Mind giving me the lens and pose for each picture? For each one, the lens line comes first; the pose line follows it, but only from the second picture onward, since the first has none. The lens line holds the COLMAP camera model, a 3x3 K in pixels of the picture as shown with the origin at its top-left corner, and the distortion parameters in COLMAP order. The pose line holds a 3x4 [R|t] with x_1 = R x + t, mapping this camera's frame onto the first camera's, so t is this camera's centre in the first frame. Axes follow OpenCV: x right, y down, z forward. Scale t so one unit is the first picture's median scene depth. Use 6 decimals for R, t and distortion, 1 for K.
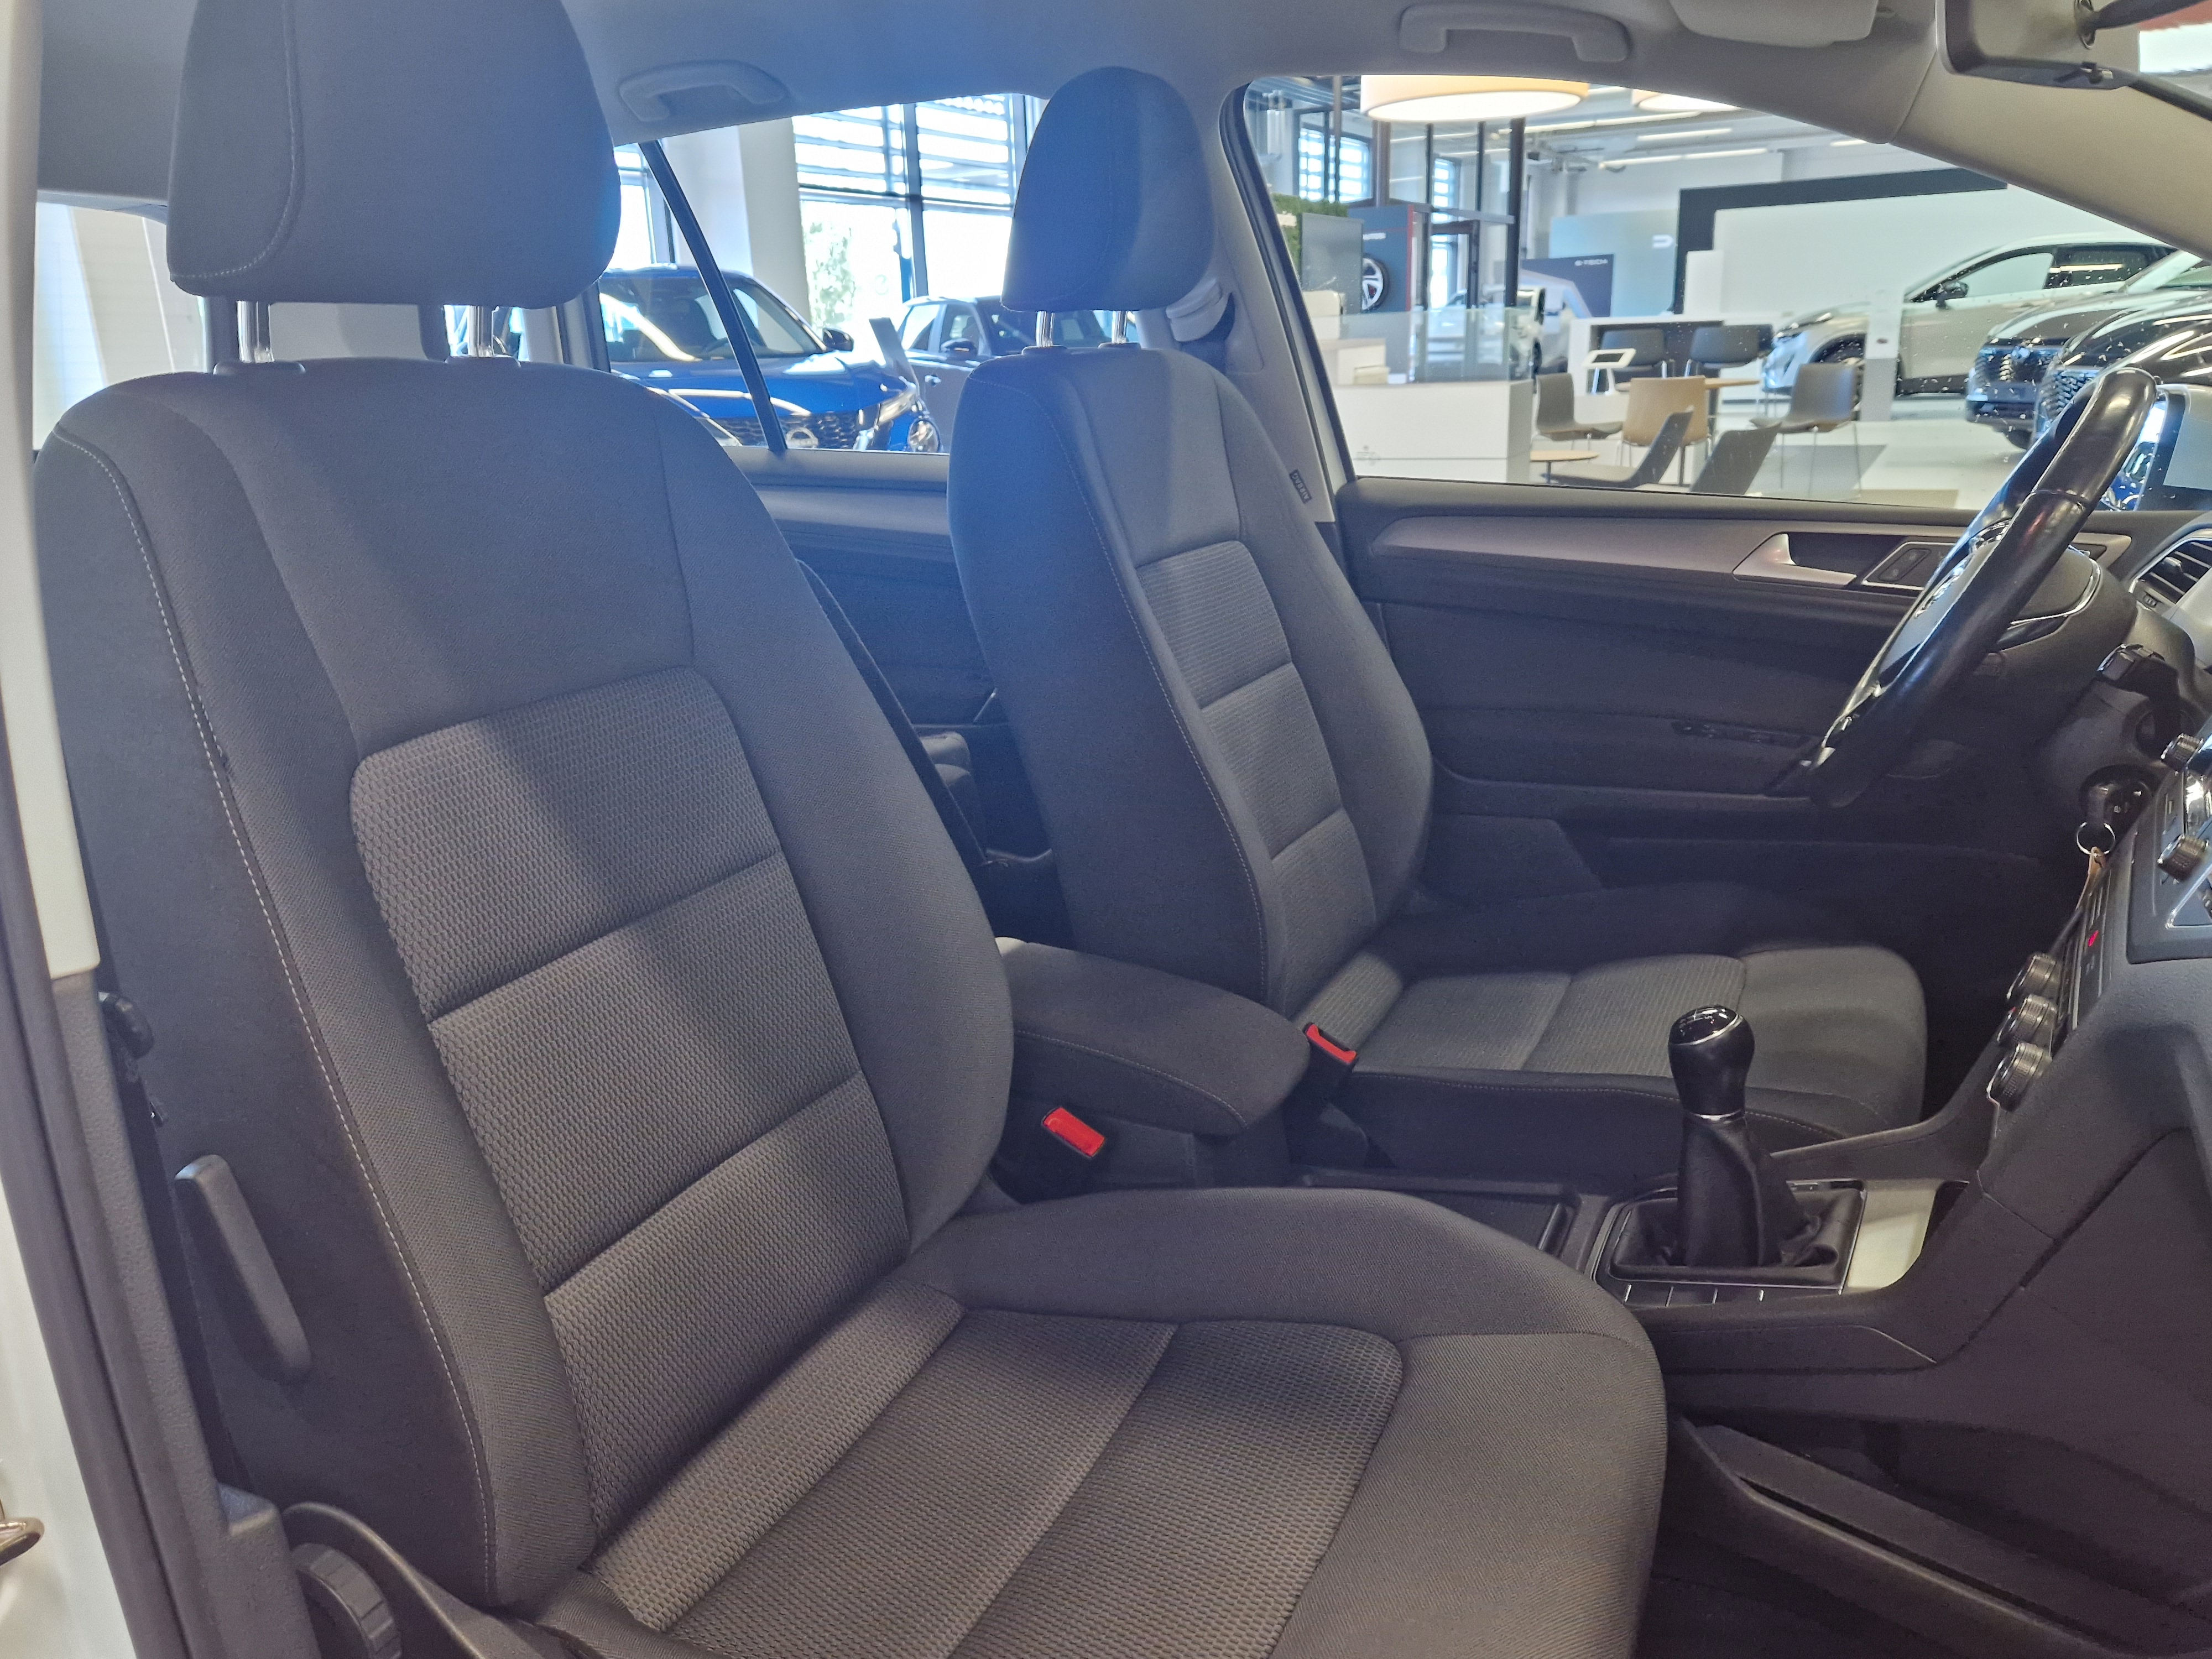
lens RADIAL K [[1596.3, 0, 1106.0], [0, 1596.3, 829.5], [0, 0, 1]] dist [0.079304, -0.085073]
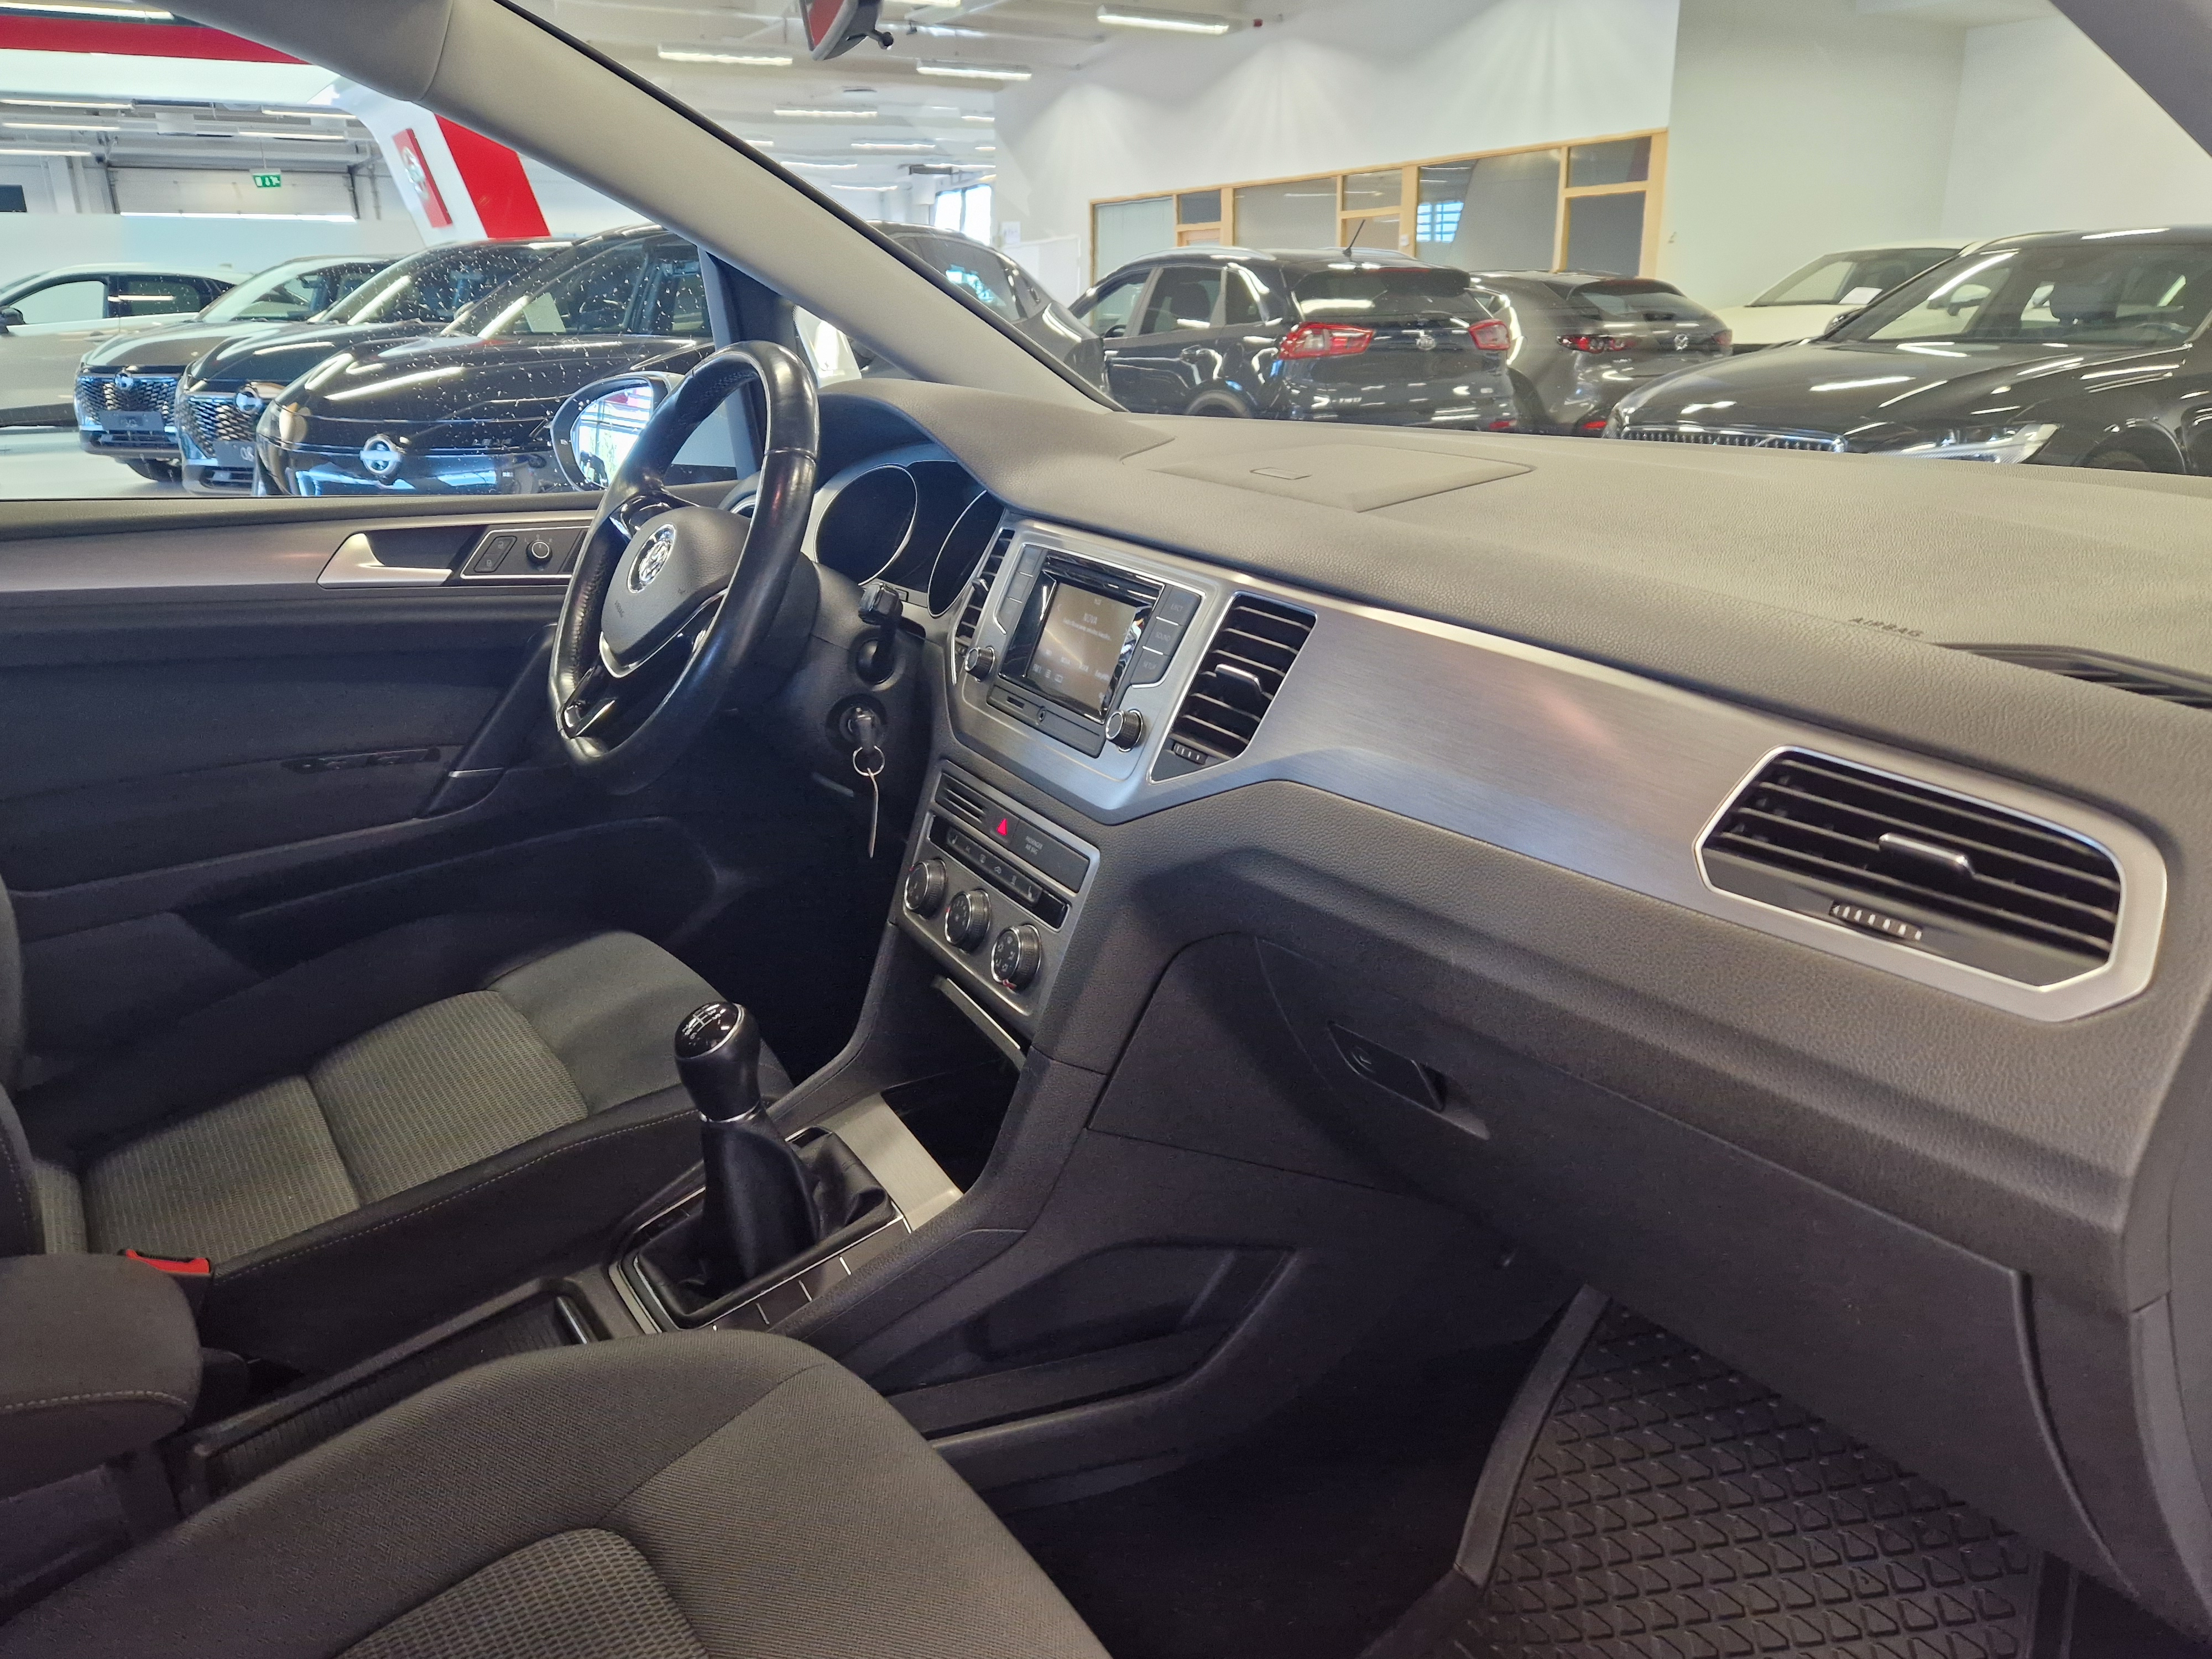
lens RADIAL K [[1626.9, 0, 1106.0], [0, 1626.9, 829.5], [0, 0, 1]] dist [-0.000566, 0.002571]
pose [[0.481160, -0.232277, 0.845300, -0.188644], [0.250872, 0.960414, 0.121108, -0.029307], [-0.839969, 0.153790, 0.520385, 0.198456]]
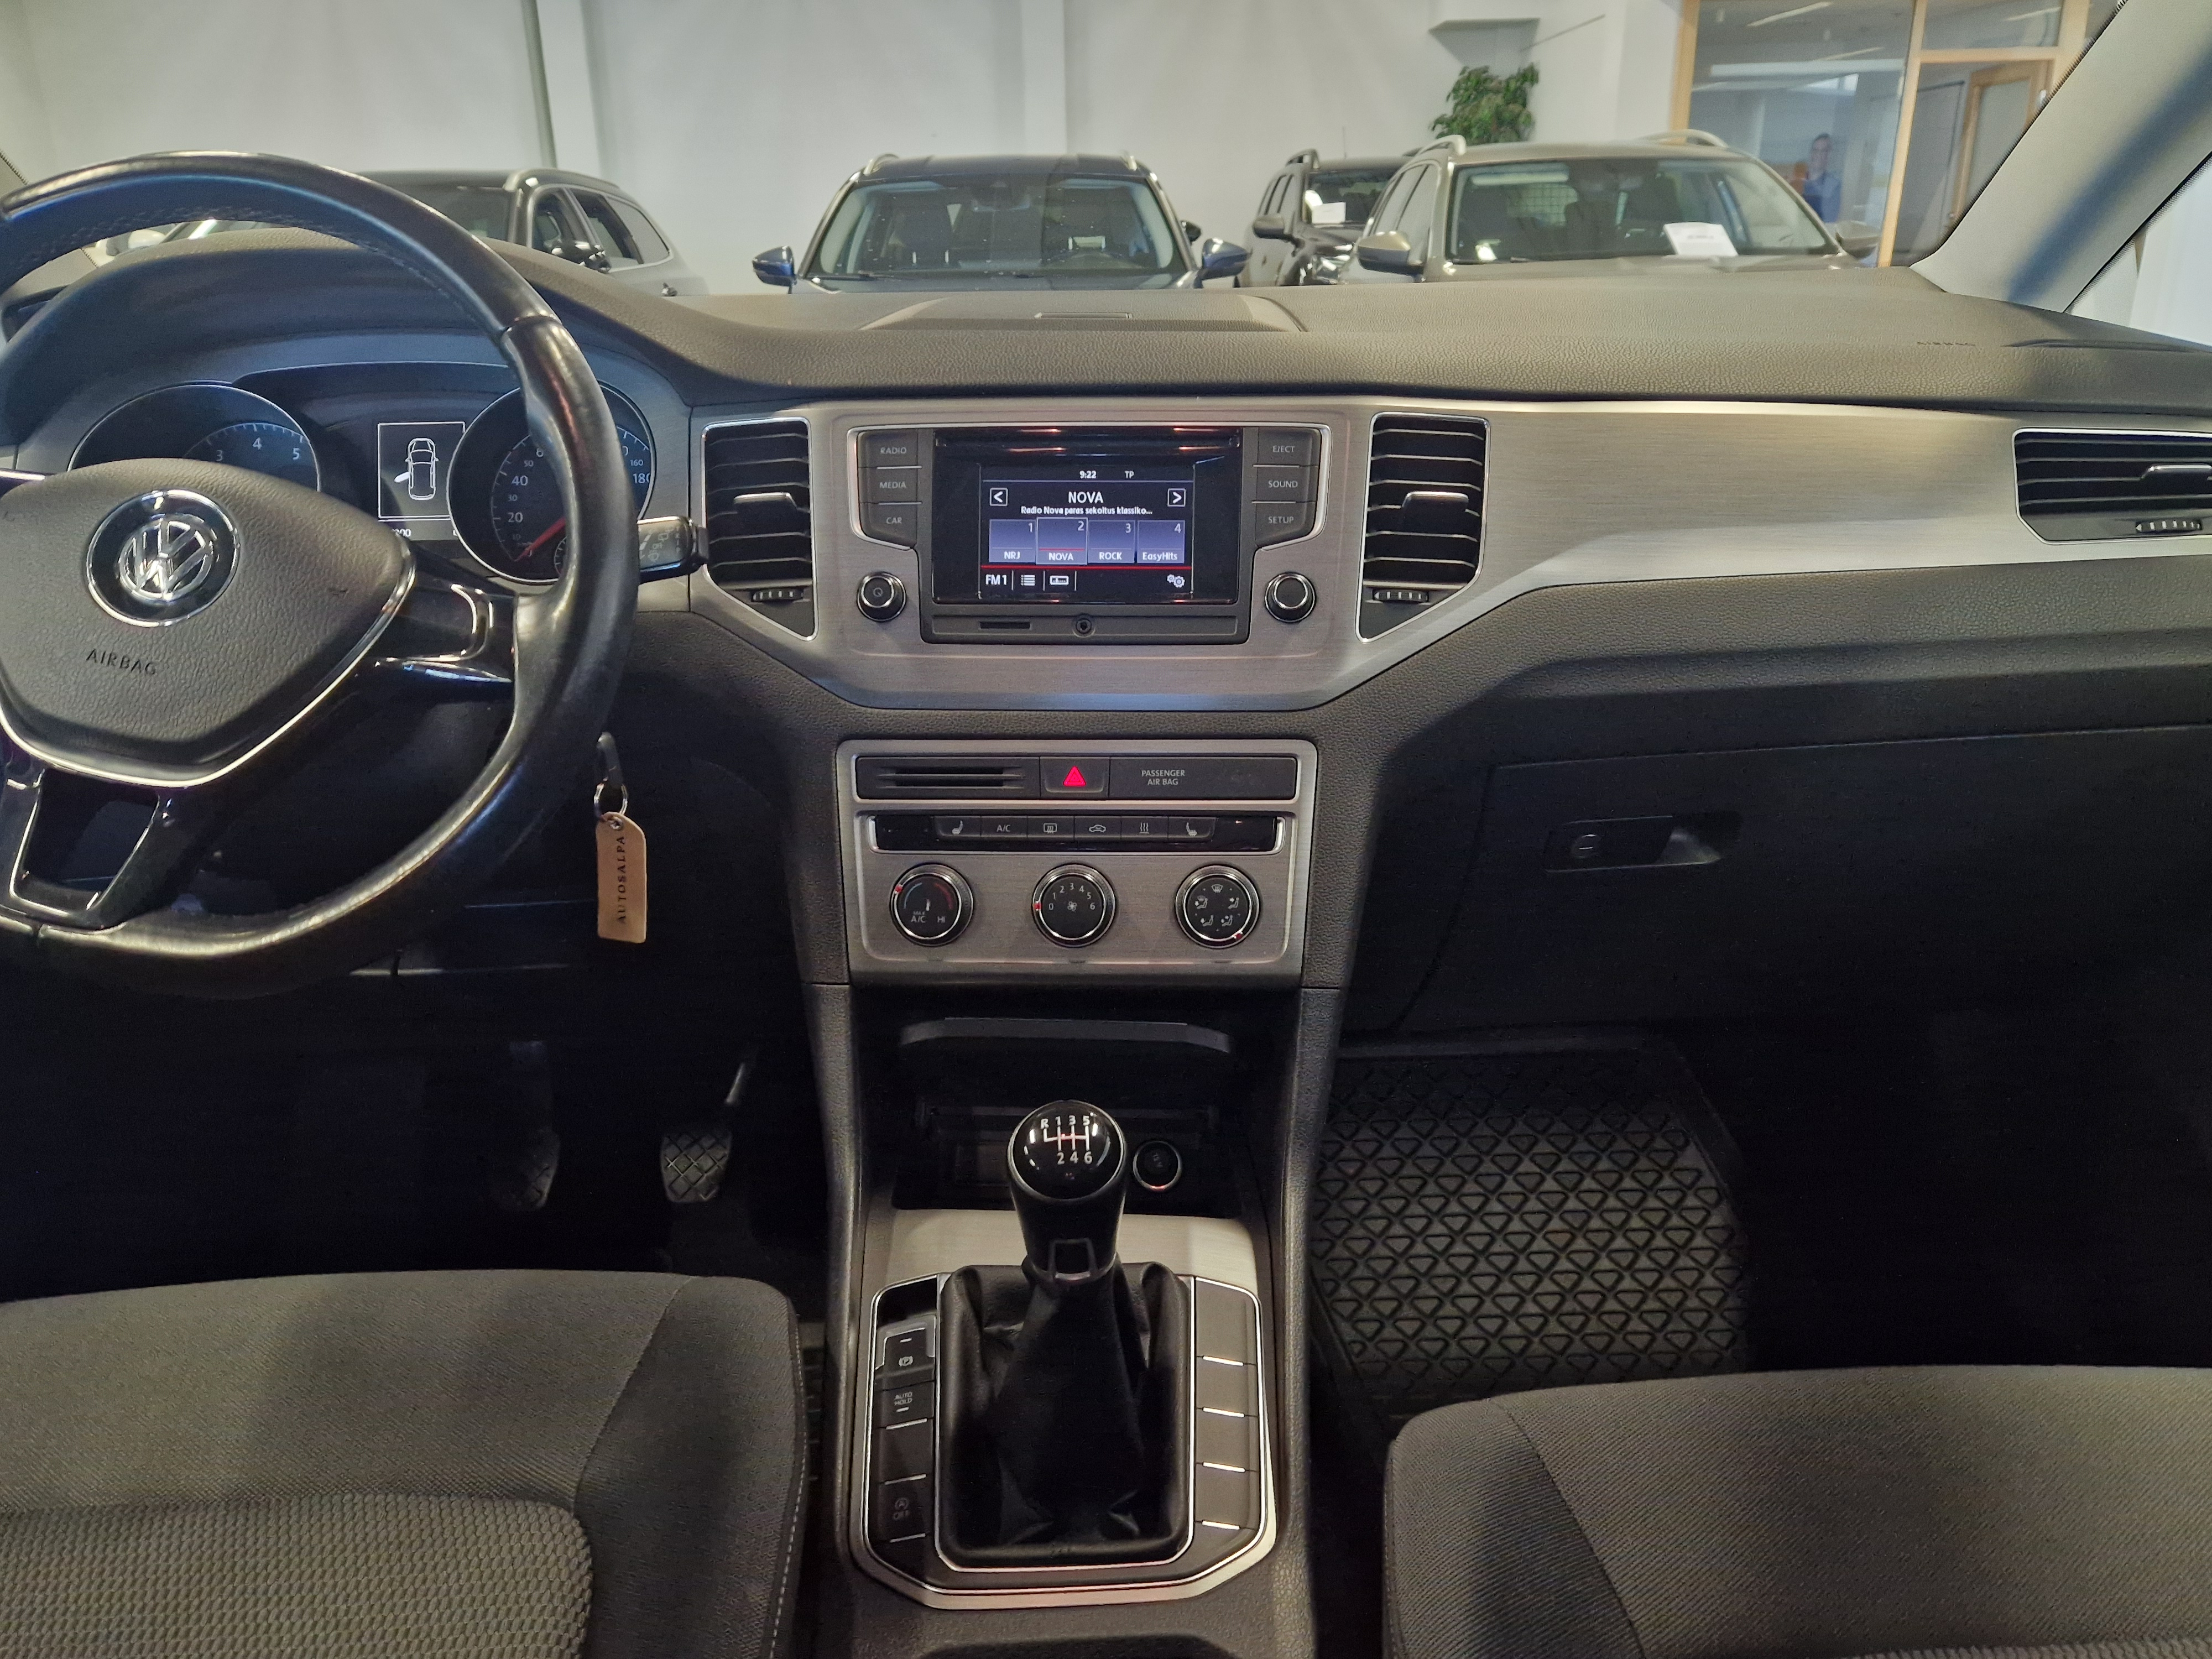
lens RADIAL K [[1596.3, 0, 1106.0], [0, 1596.3, 829.5], [0, 0, 1]] dist [0.079304, -0.085073]
pose [[-0.505086, -0.246394, 0.827150, -0.082298], [0.290553, 0.853898, 0.431784, -0.157440], [-0.812691, 0.458419, -0.359702, 0.737887]]
